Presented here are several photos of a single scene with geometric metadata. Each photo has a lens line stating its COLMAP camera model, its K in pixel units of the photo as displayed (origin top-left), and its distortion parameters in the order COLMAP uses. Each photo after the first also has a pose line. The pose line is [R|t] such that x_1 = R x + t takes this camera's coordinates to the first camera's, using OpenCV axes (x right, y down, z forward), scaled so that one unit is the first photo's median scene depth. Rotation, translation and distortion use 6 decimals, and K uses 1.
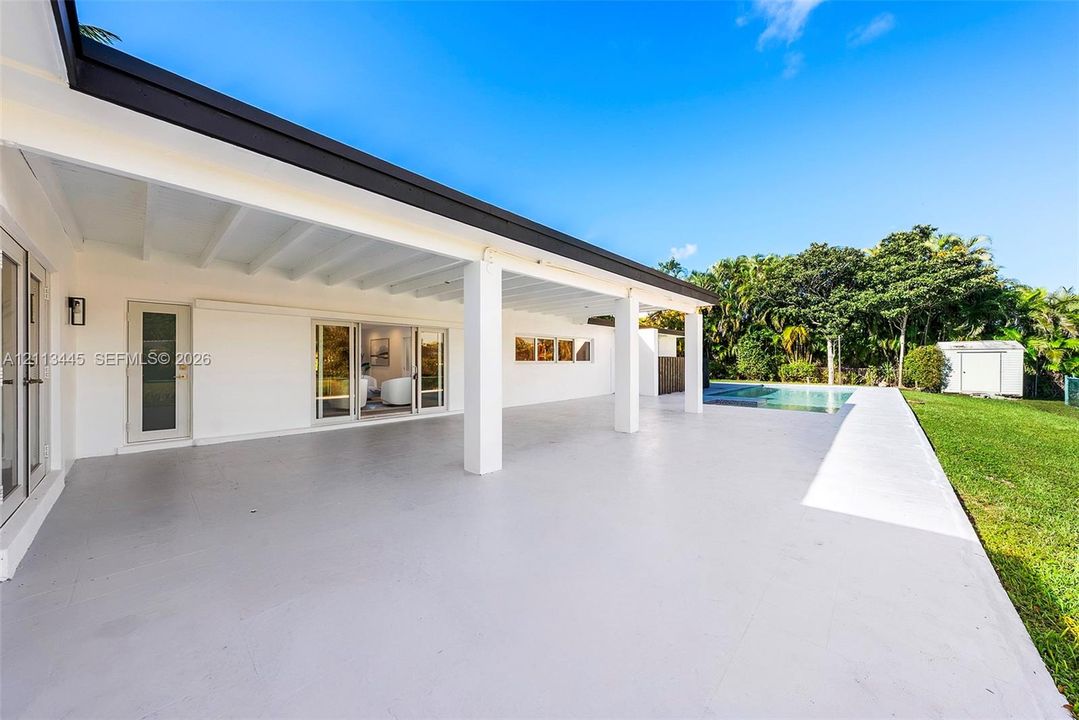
lens RADIAL K [[379.2, 0, 539.5], [0, 379.2, 360.0], [0, 0, 1]] dist [0.000175, 0.000015]
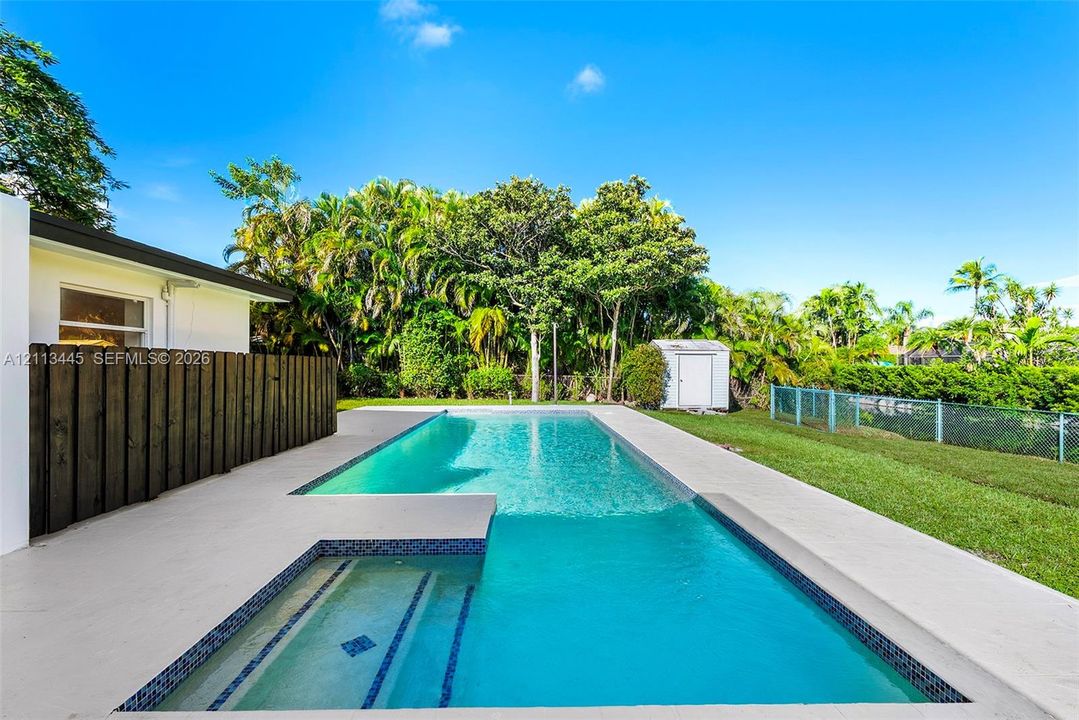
lens RADIAL K [[438.6, 0, 539.5], [0, 438.6, 360.0], [0, 0, 1]] dist [0.000966, 0.000018]
pose [[0.708137, 0.003322, 0.706067, 0.246964], [-0.003787, 0.999992, -0.000906, -0.005179], [-0.706065, -0.002032, 0.708144, 0.466495]]
